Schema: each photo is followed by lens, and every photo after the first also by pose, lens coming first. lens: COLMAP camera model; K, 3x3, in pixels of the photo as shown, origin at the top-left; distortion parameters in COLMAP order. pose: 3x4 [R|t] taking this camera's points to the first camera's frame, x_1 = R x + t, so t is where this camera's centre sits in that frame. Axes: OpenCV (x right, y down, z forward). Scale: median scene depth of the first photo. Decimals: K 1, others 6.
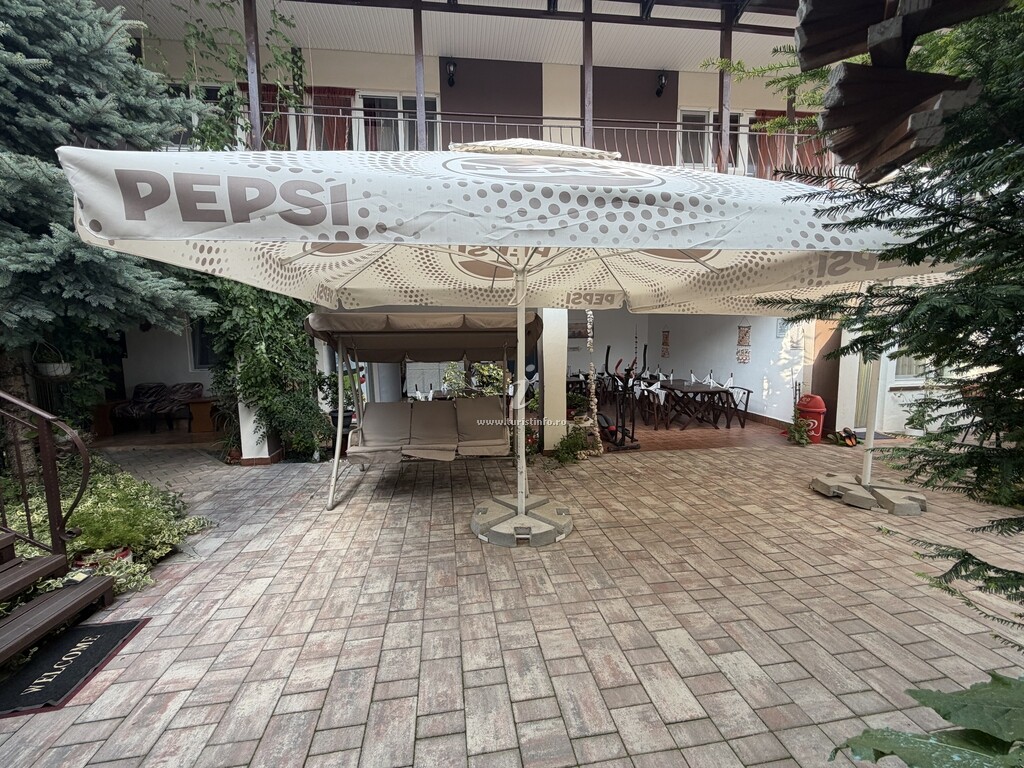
lens RADIAL K [[408.3, 0, 509.9], [0, 408.3, 381.5], [0, 0, 1]] dist [-0.000339, 0.000495]
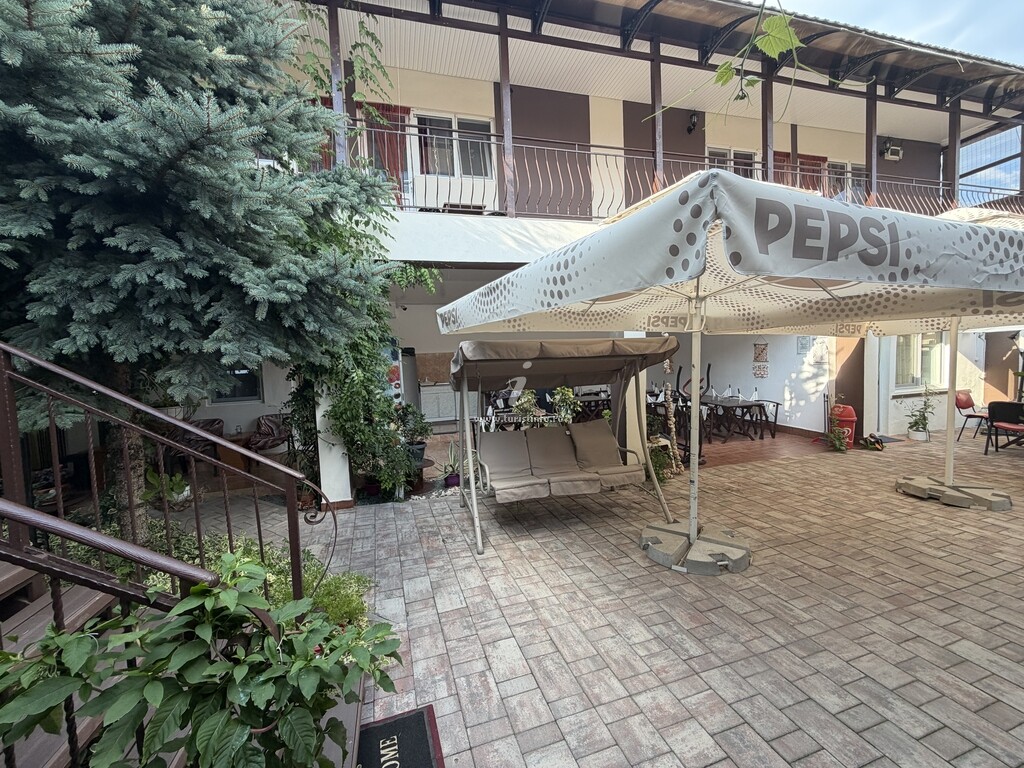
lens RADIAL K [[408.3, 0, 509.9], [0, 408.3, 381.5], [0, 0, 1]] dist [-0.000339, 0.000495]
pose [[0.988097, -0.031103, 0.150653, -0.465472], [0.037538, 0.998492, -0.040060, -0.031303], [-0.149179, 0.045238, 0.987775, 0.058172]]
